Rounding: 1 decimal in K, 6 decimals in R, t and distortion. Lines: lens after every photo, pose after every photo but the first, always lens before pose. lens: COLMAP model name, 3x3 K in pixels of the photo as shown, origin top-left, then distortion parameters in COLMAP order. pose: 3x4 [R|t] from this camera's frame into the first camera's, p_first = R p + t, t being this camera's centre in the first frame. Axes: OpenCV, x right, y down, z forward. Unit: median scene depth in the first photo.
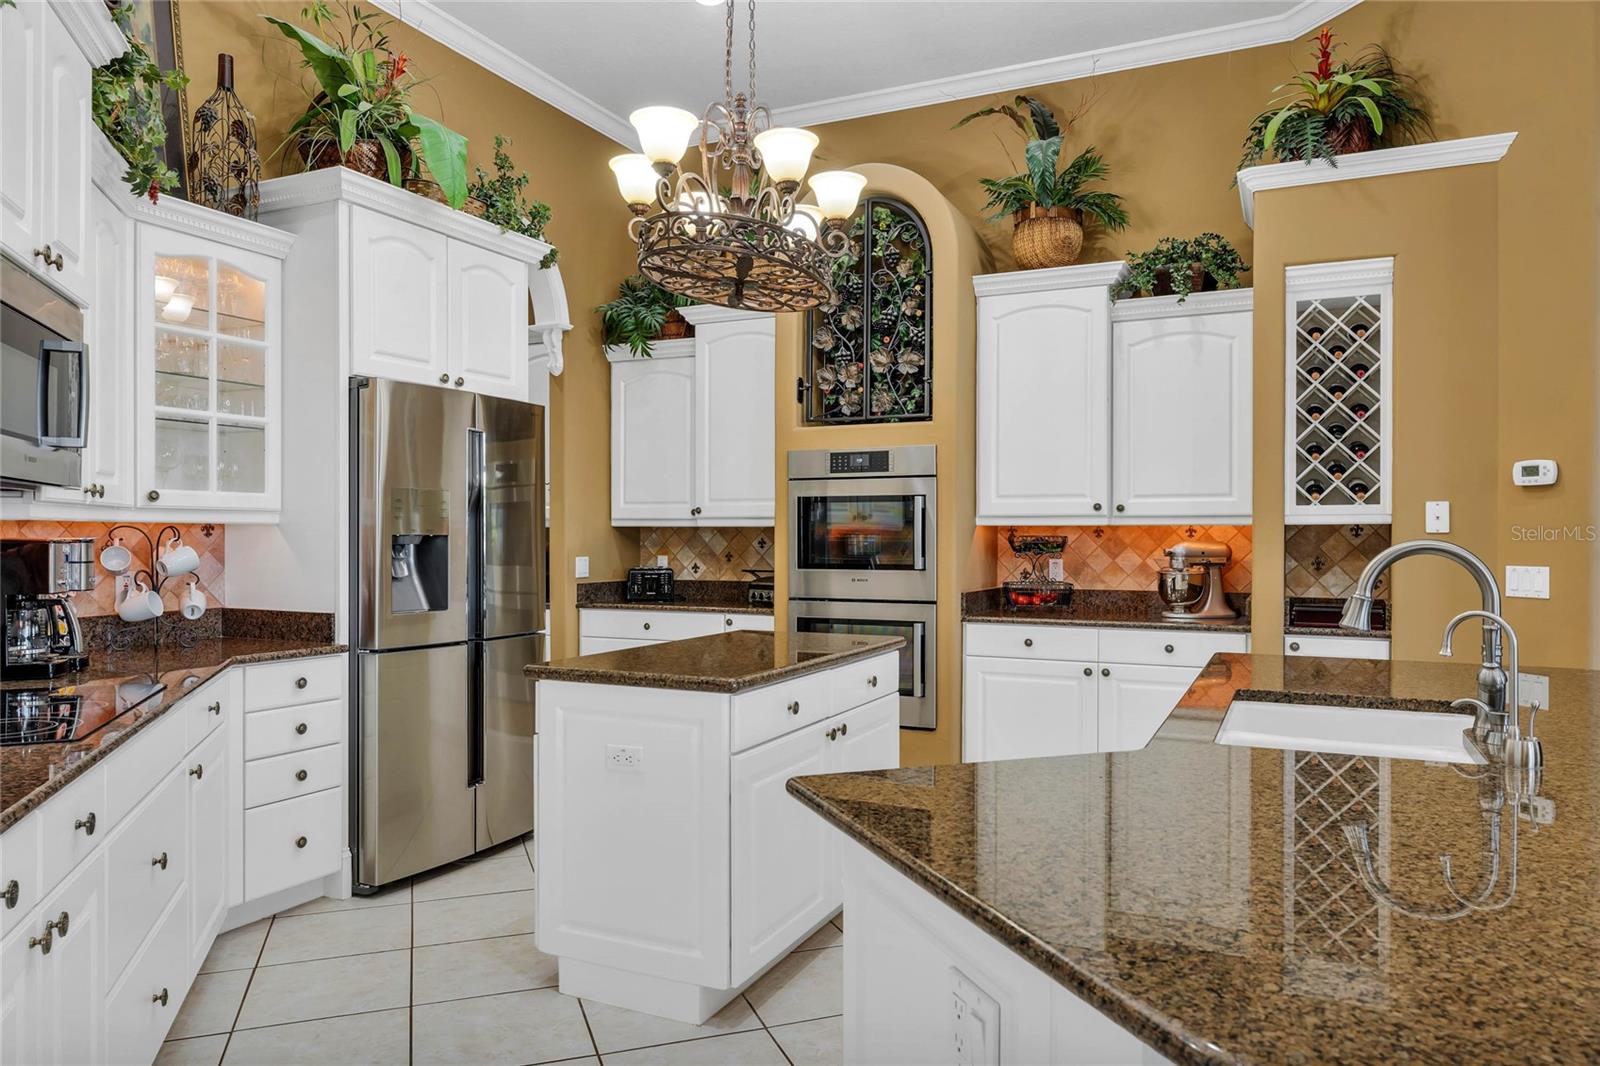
lens RADIAL K [[1077.6, 0, 800.4], [0, 1077.6, 510.9], [0, 0, 1]] dist [-0.002252, -0.002564]
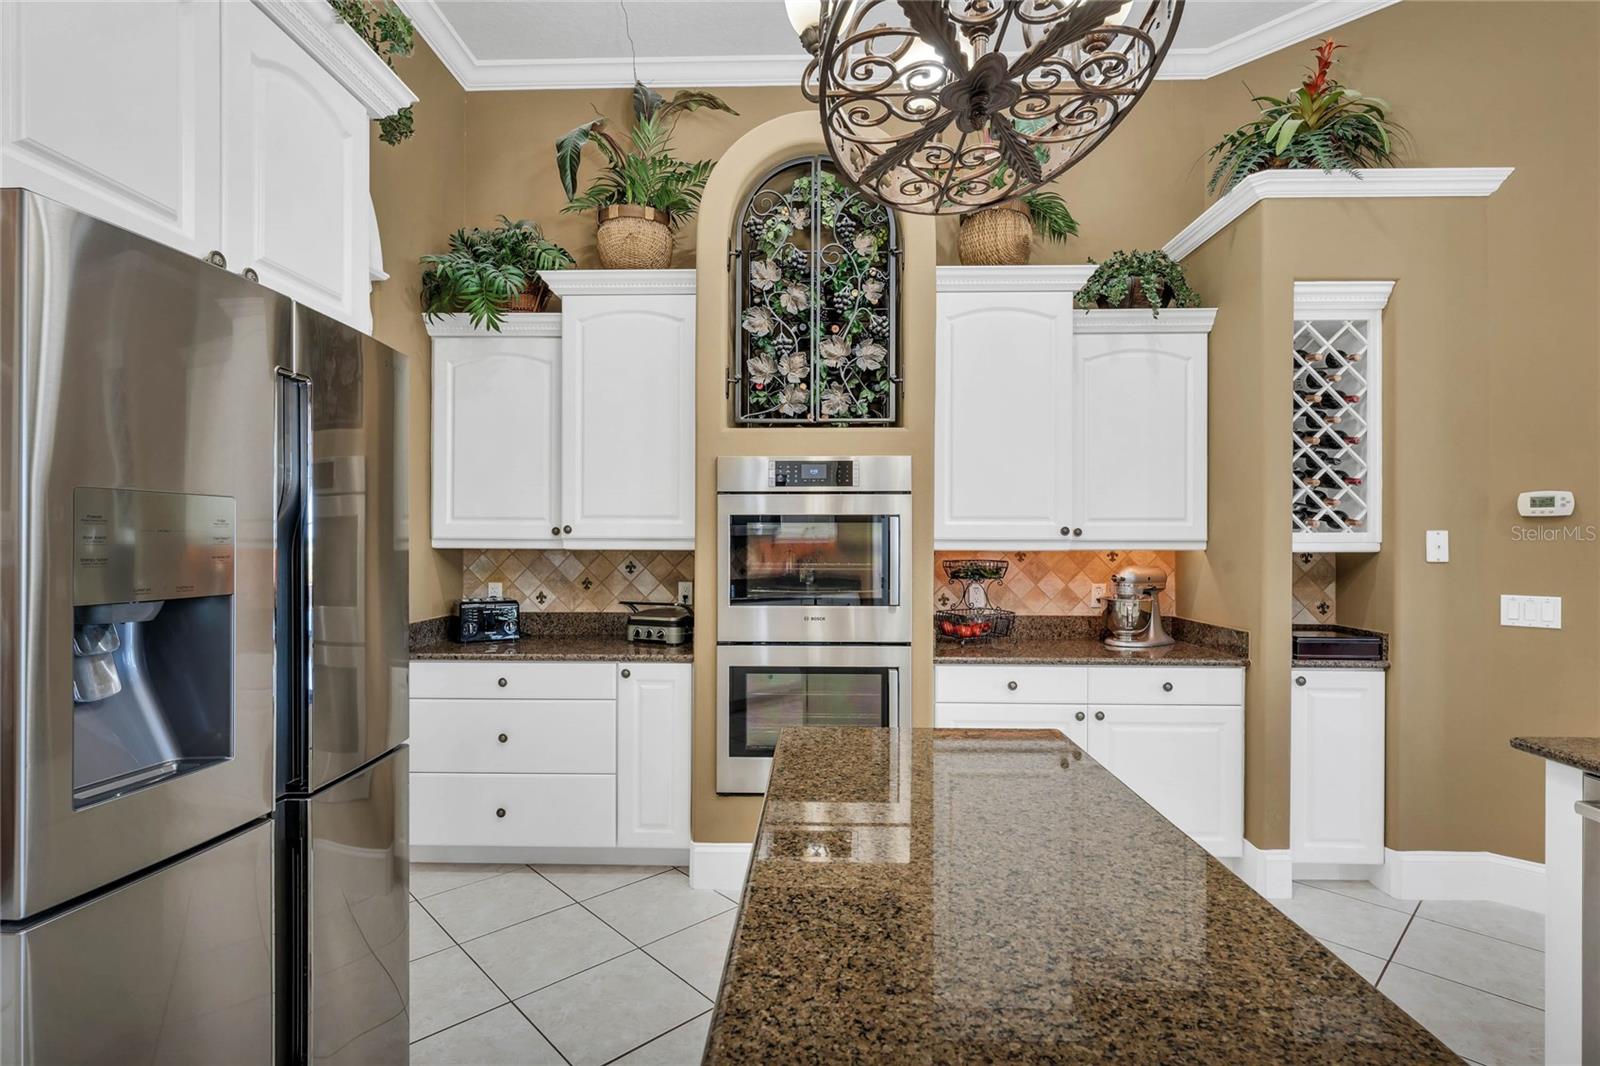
lens RADIAL K [[759.0, 0, 800.8], [0, 759.0, 528.2], [0, 0, 1]] dist [-0.003996, -0.000671]
pose [[0.916981, 0.006561, 0.398876, -0.182203], [-0.010074, 0.999927, 0.006710, -0.007720], [-0.398803, -0.010171, 0.916980, 0.476098]]
